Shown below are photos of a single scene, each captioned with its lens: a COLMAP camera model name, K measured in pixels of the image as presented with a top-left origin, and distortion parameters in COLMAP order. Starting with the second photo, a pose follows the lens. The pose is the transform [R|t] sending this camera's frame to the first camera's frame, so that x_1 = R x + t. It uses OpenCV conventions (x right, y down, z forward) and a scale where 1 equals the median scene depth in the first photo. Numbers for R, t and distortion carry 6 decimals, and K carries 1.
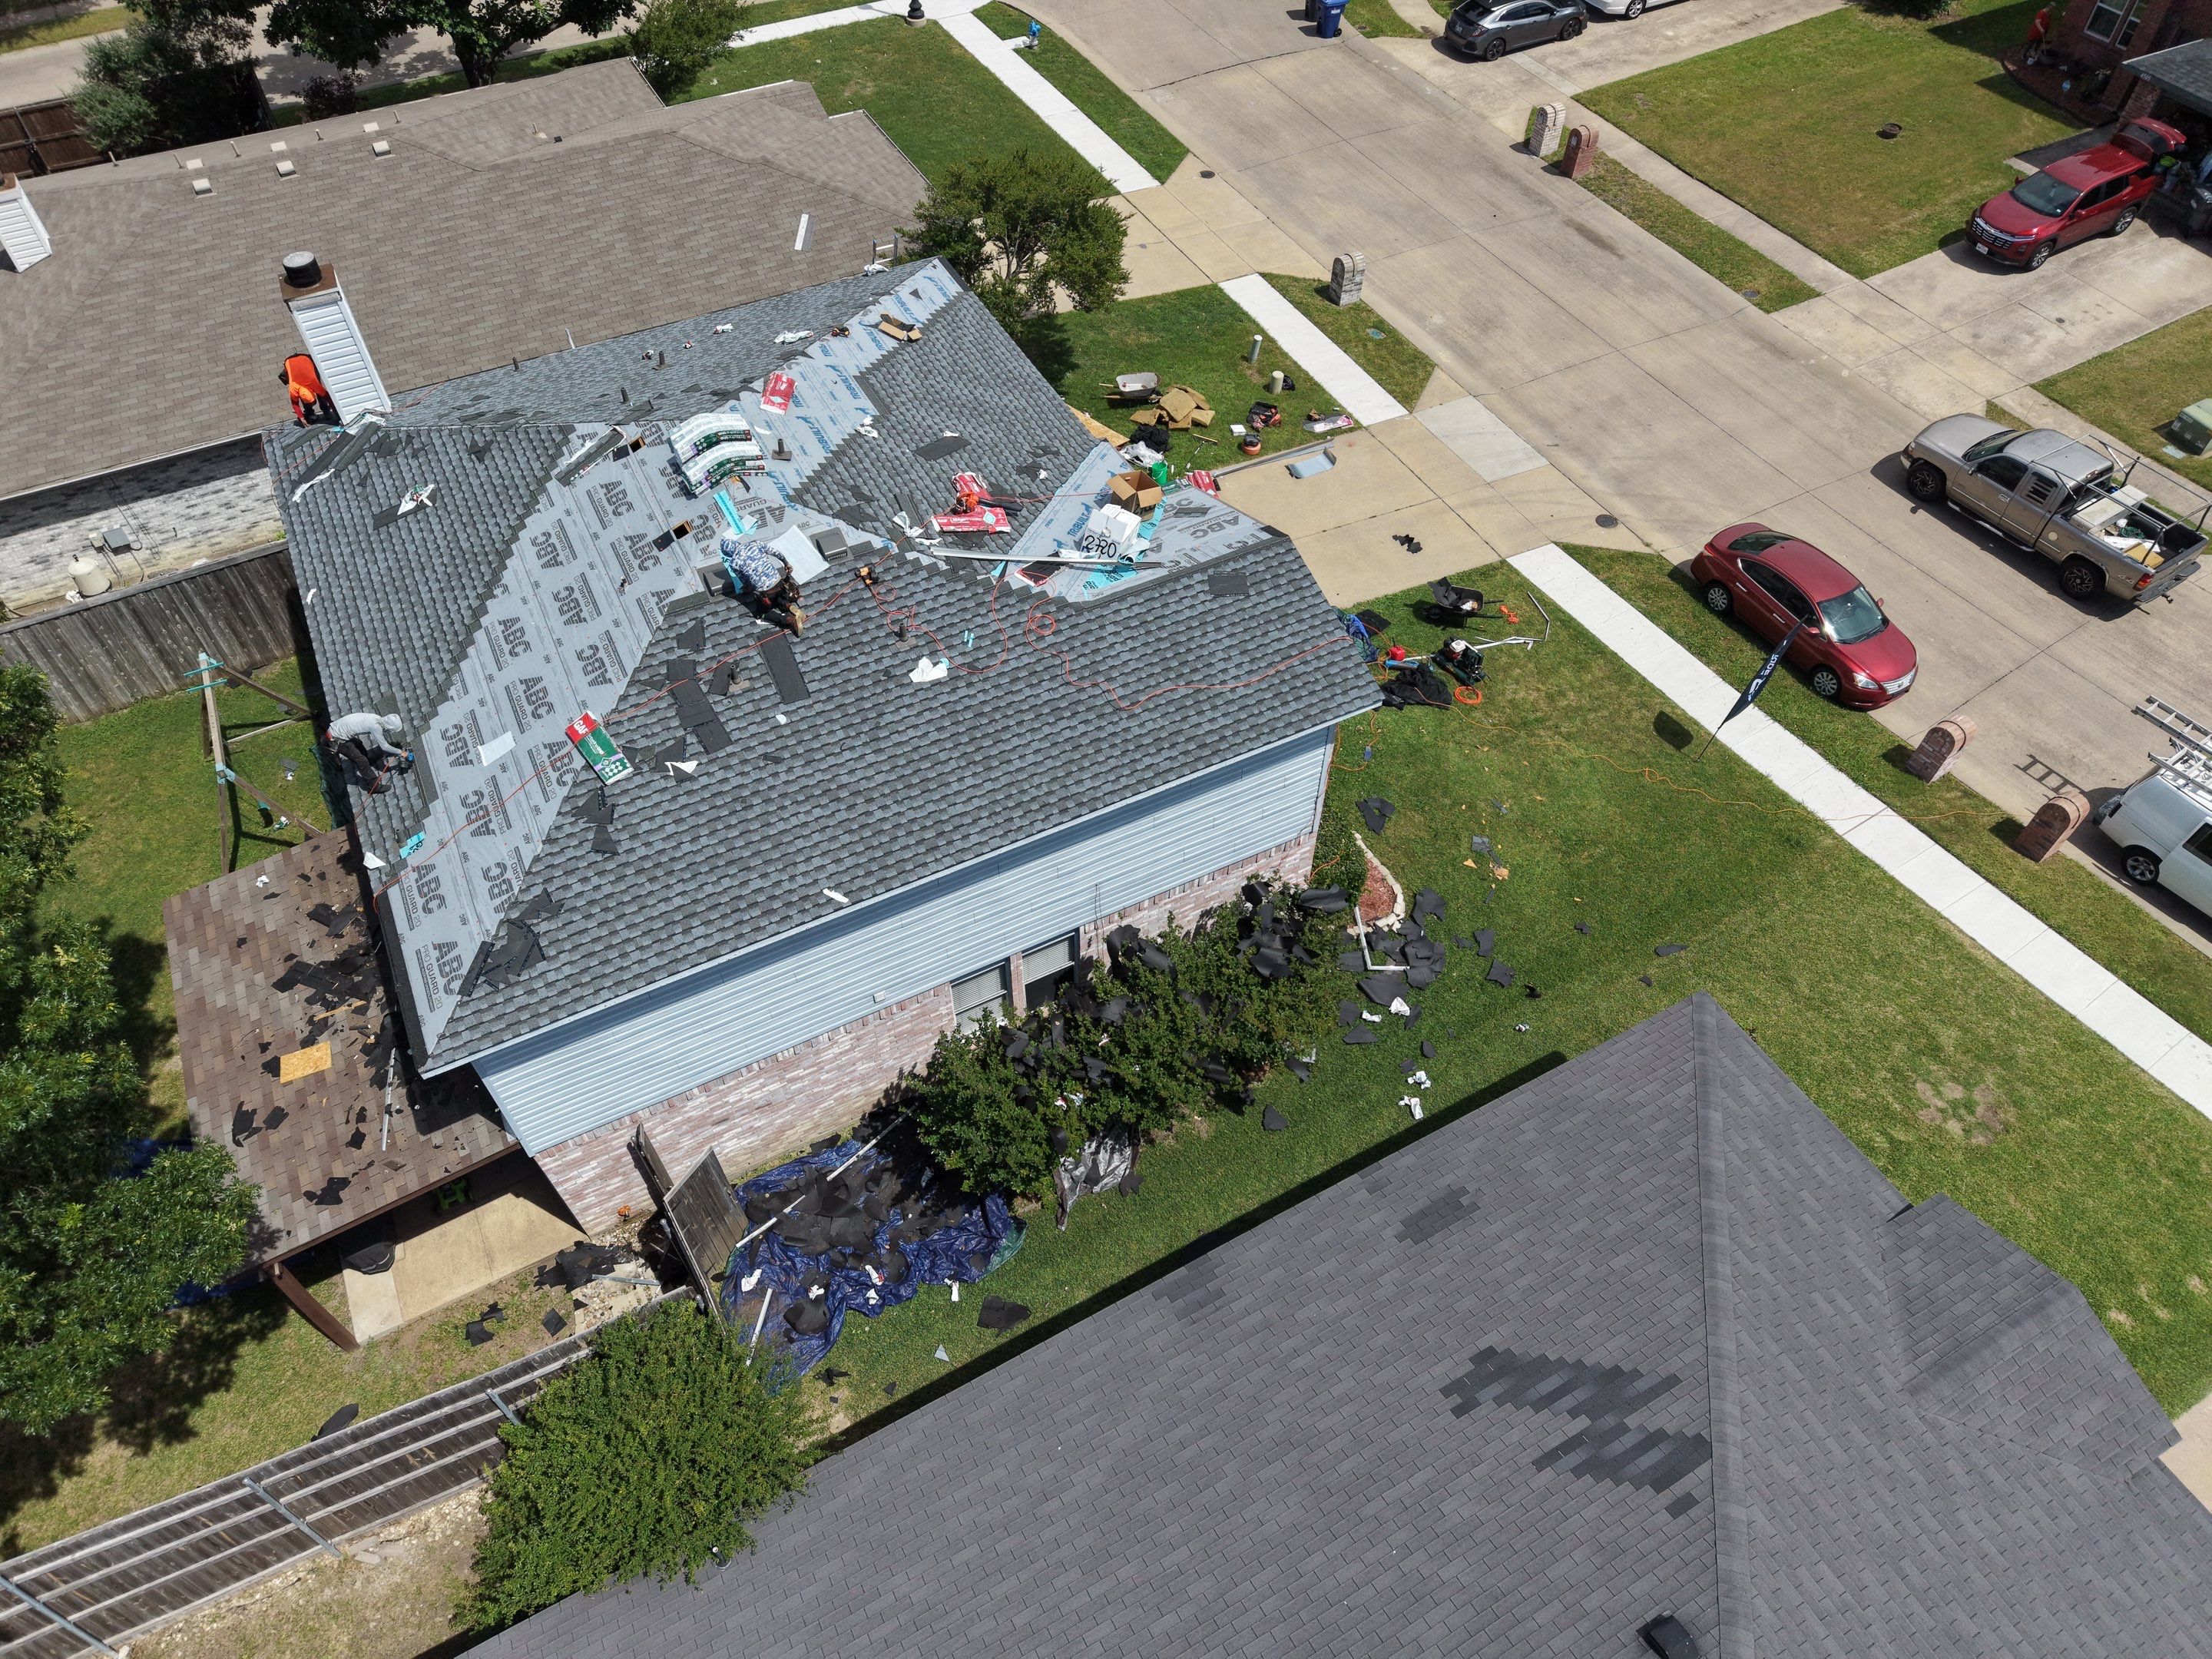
lens RADIAL K [[1466.1, 0, 1092.2], [0, 1466.1, 844.7], [0, 0, 1]] dist [0.031030, -0.025766]
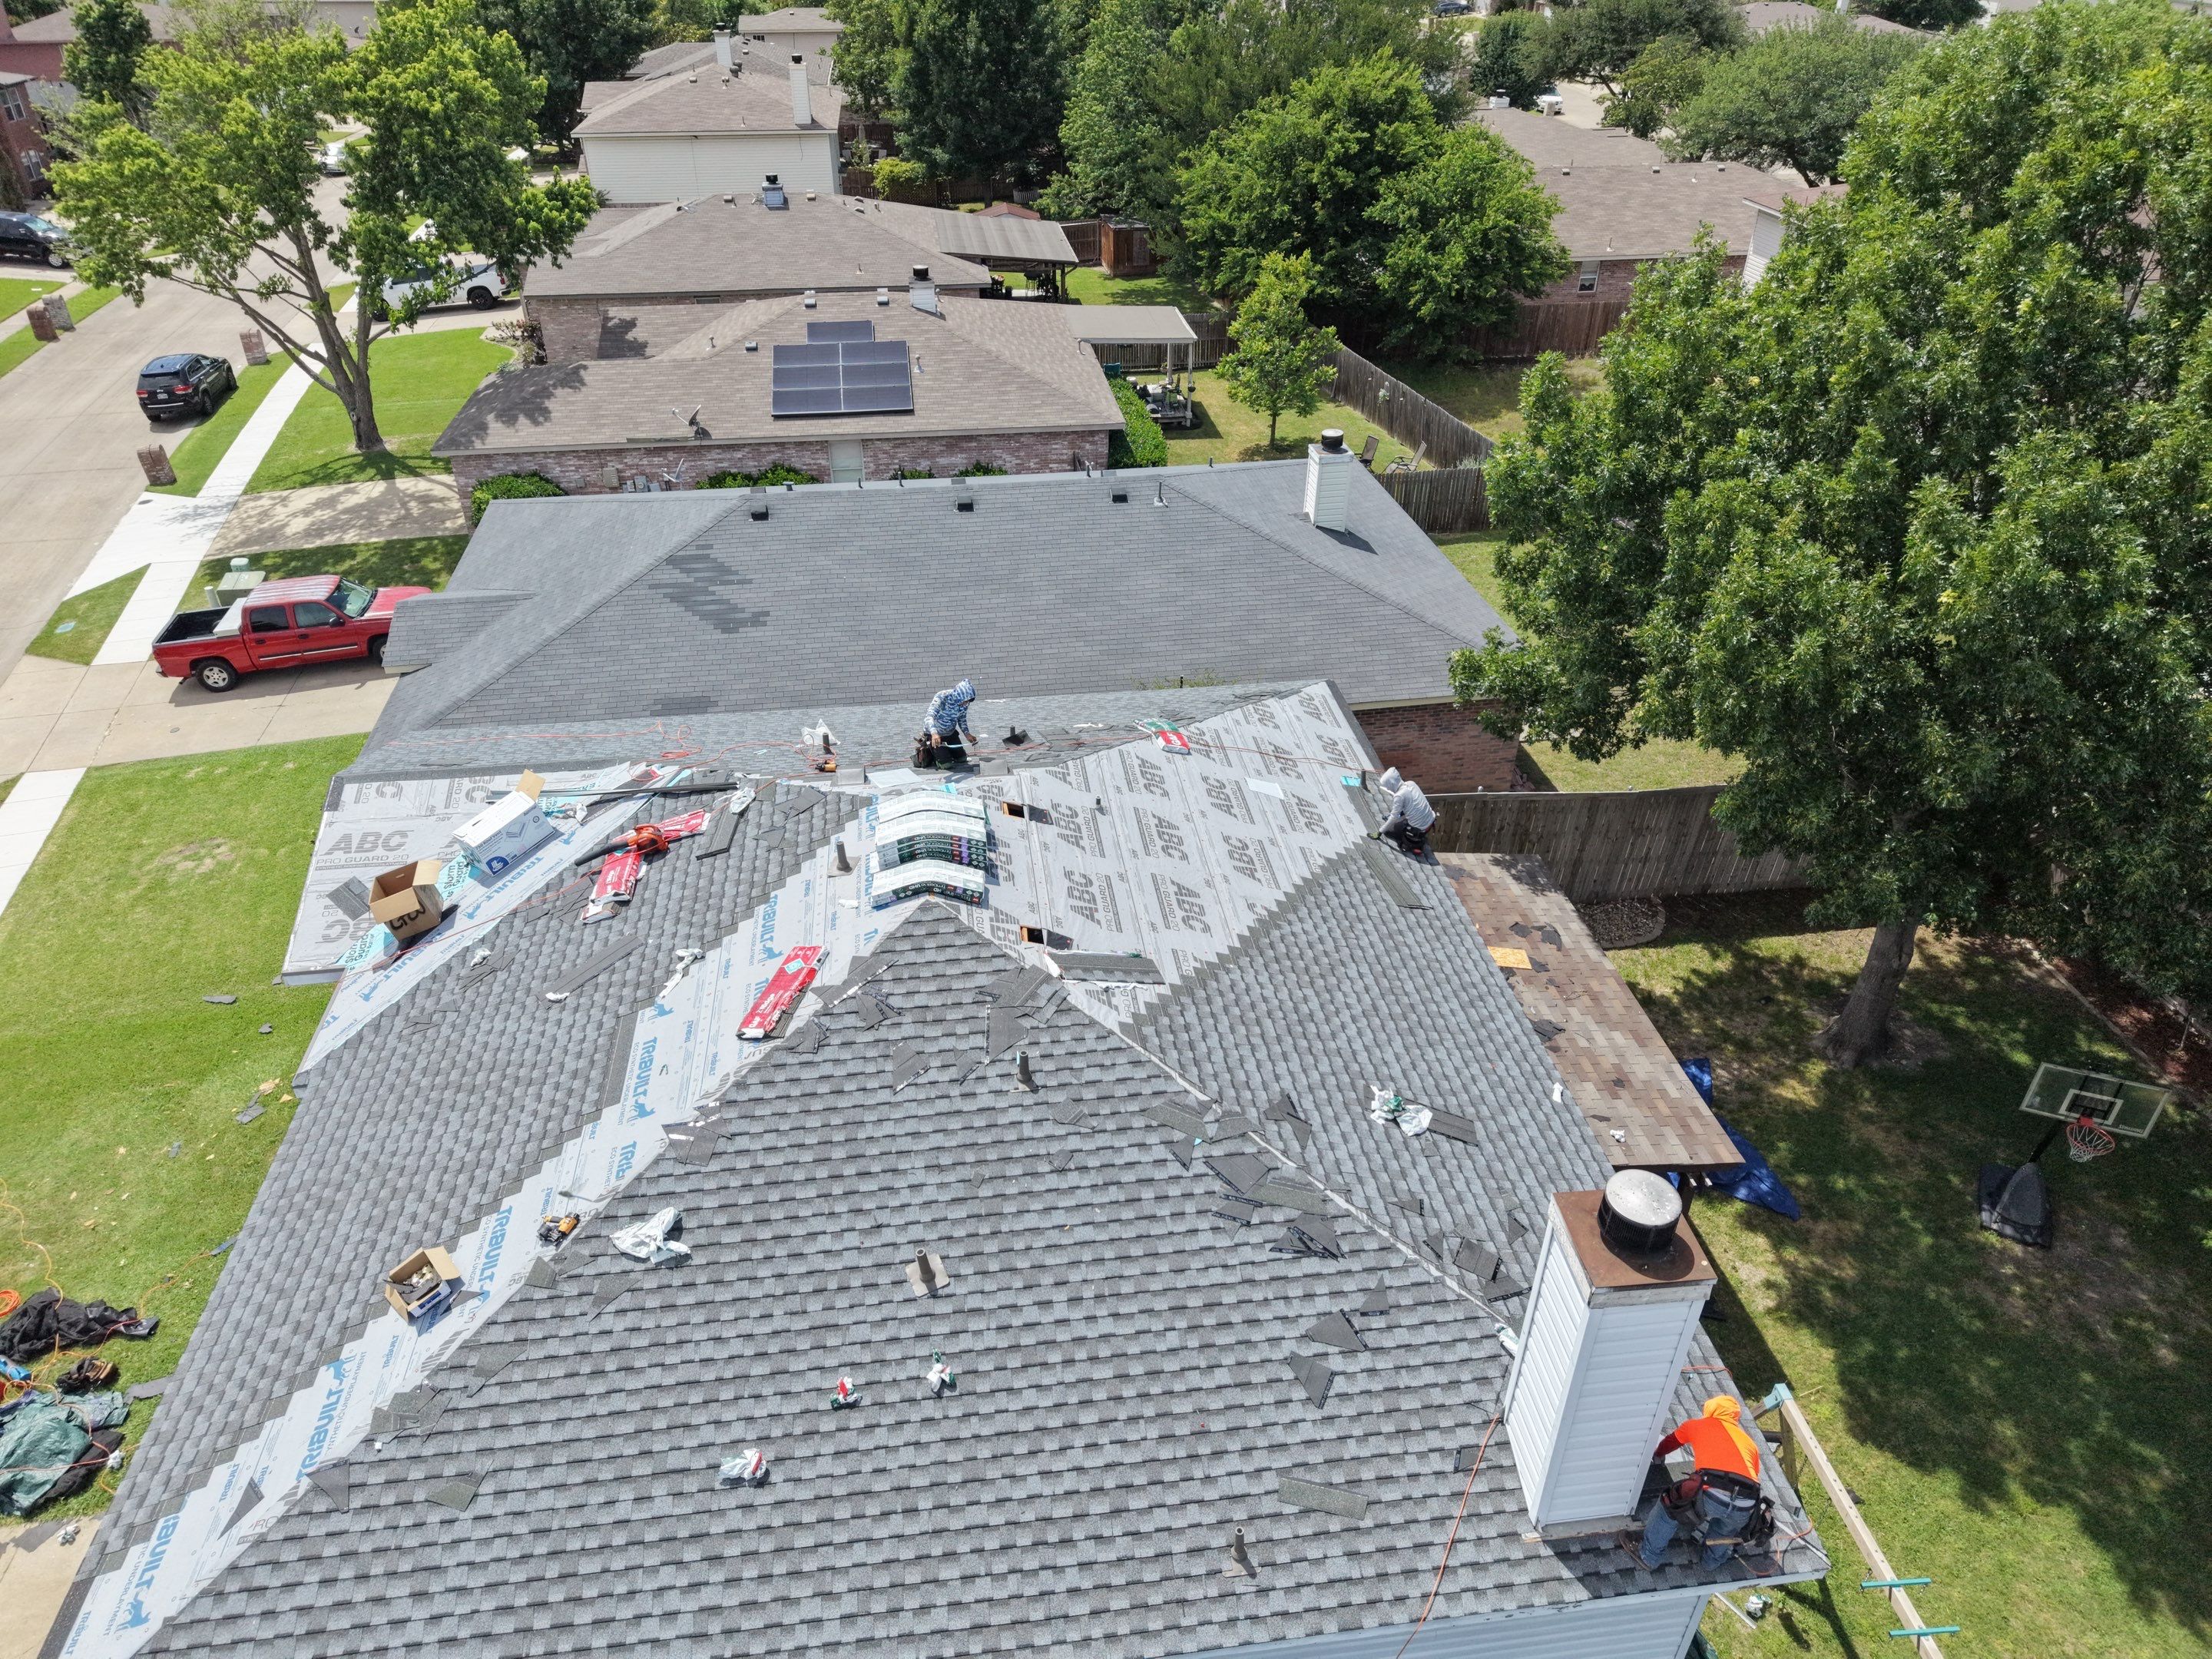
lens RADIAL K [[1466.1, 0, 1109.4], [0, 1466.1, 845.2], [0, 0, 1]] dist [0.031030, -0.025766]
pose [[-0.944253, -0.181044, 0.274970, -0.532861], [0.255577, 0.123369, 0.958885, -0.919776], [-0.207523, 0.975707, -0.070220, 1.043098]]
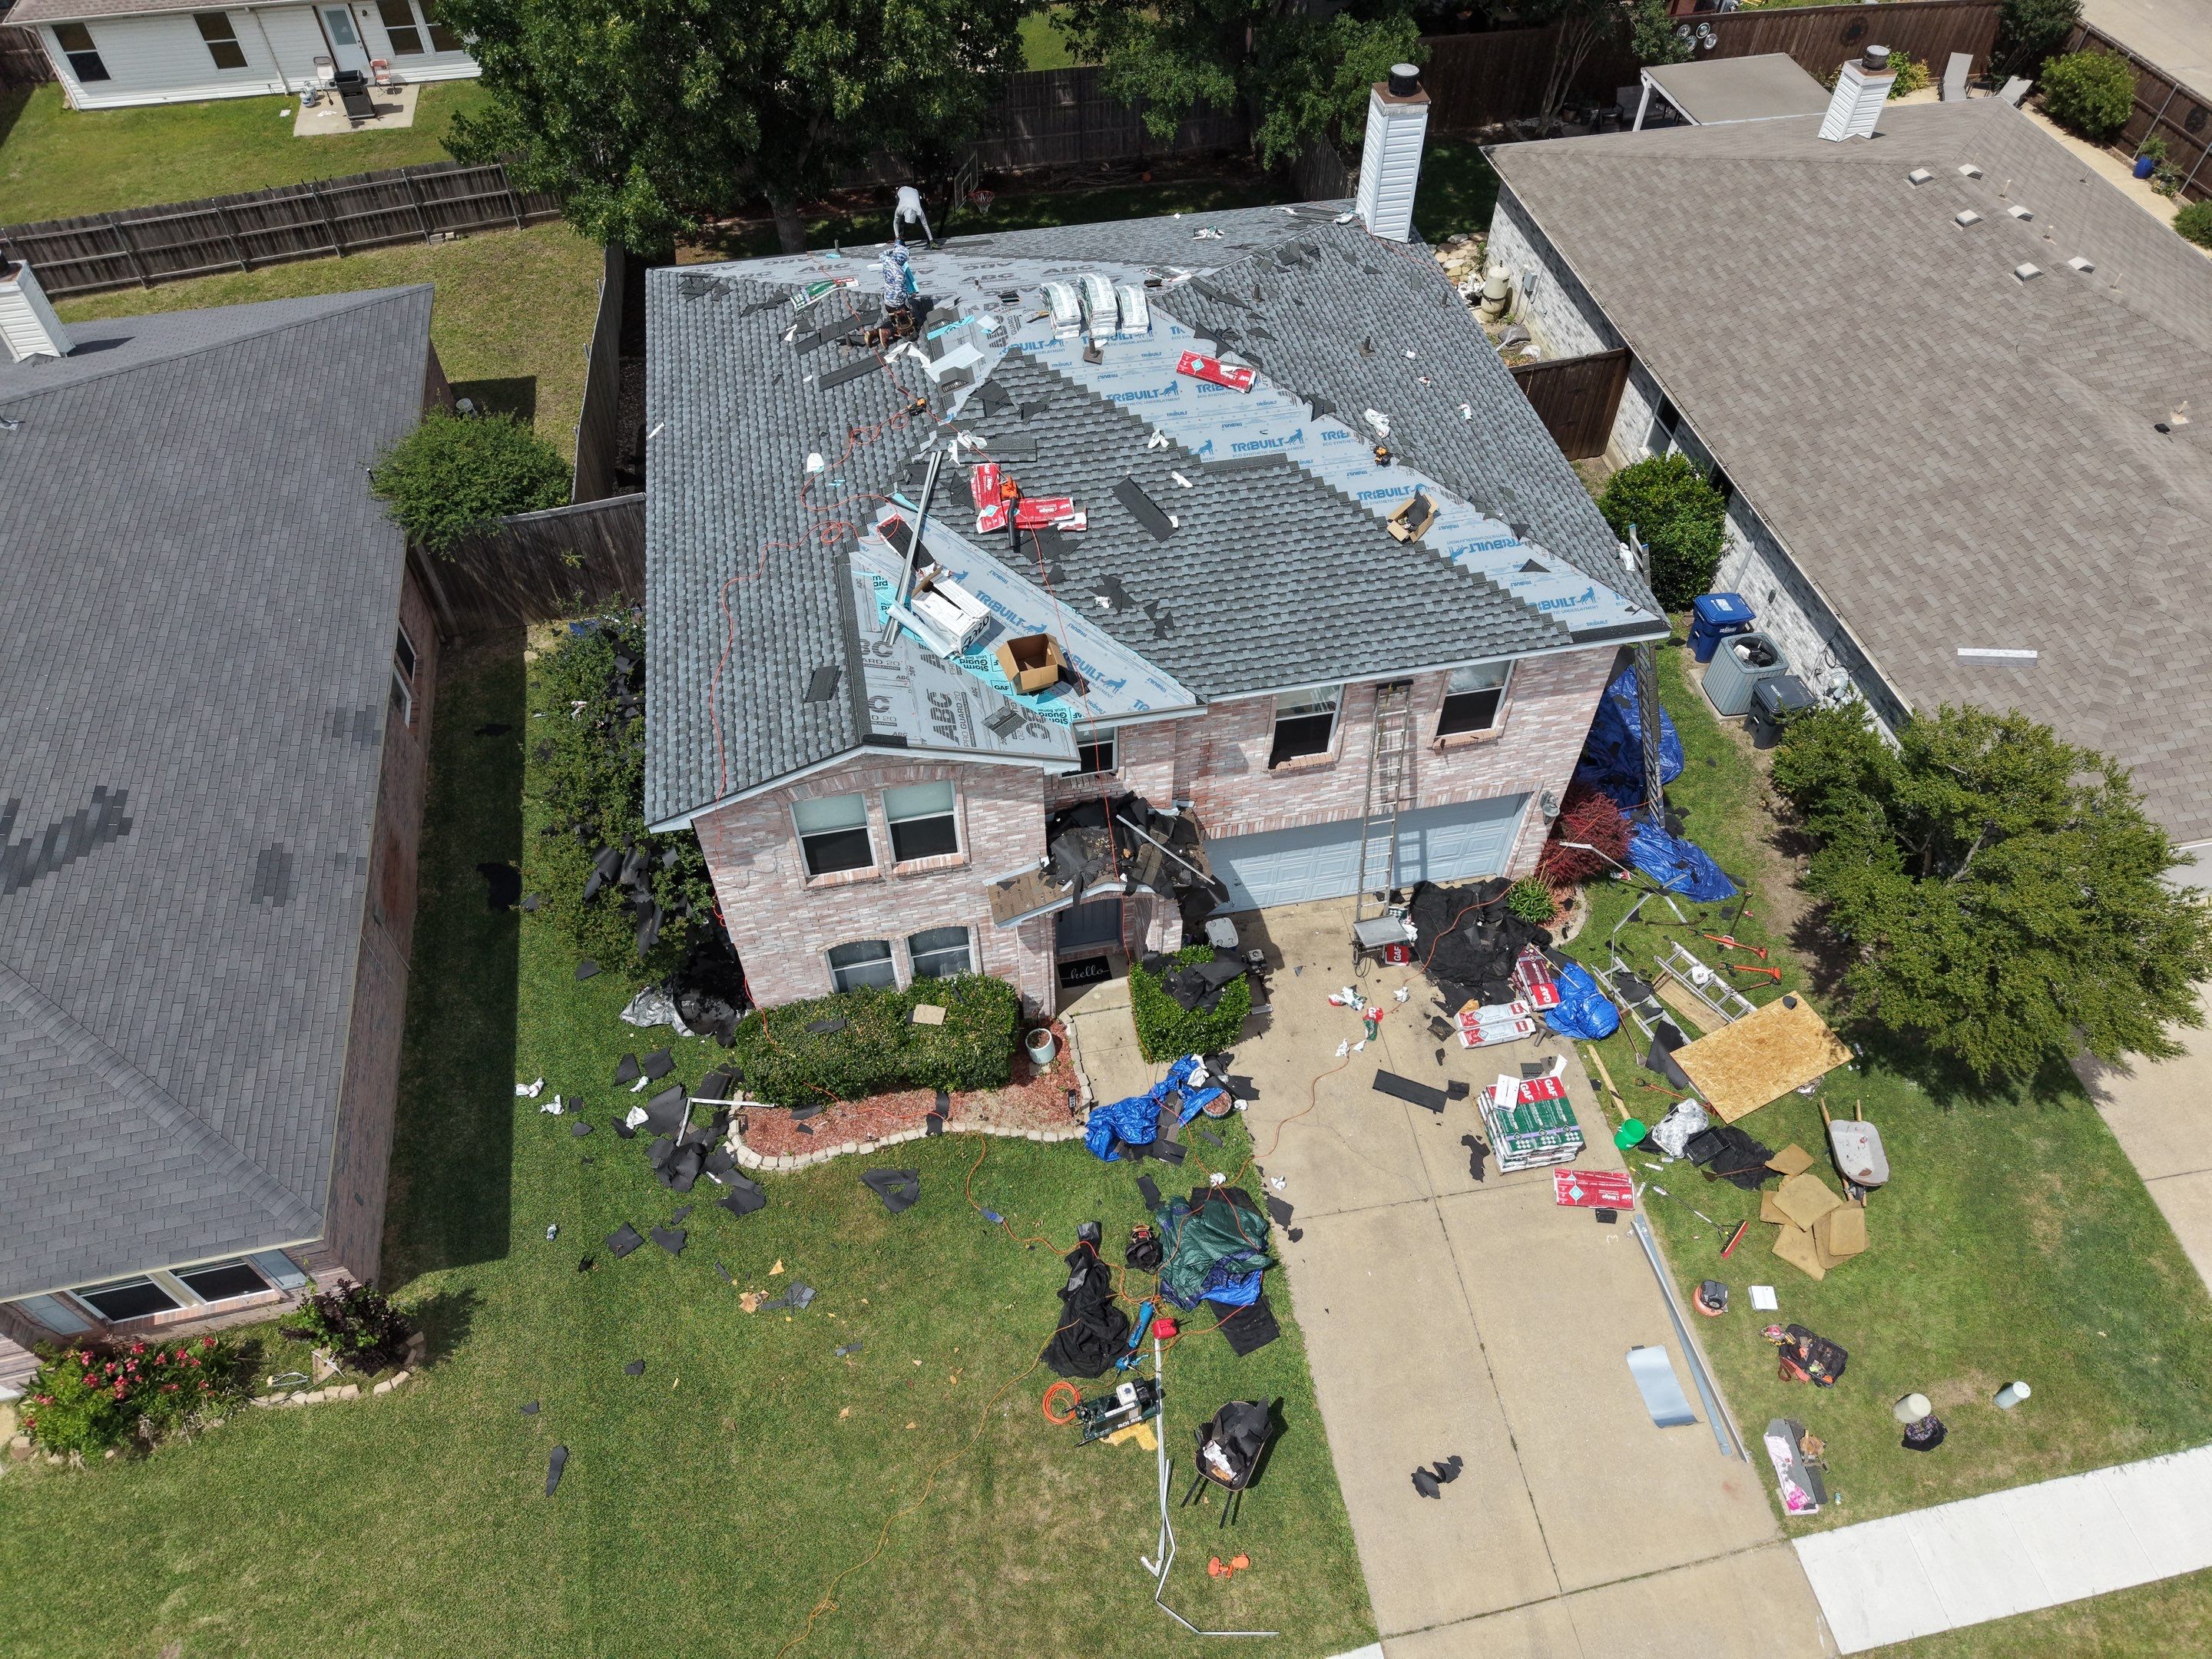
lens RADIAL K [[1466.1, 0, 1089.3], [0, 1466.1, 822.4], [0, 0, 1]] dist [0.031030, -0.025766]
pose [[-0.270202, 0.742695, -0.612695, 0.657766], [-0.743957, 0.242893, 0.622519, -0.833449], [0.611161, 0.624025, 0.486904, 0.732672]]
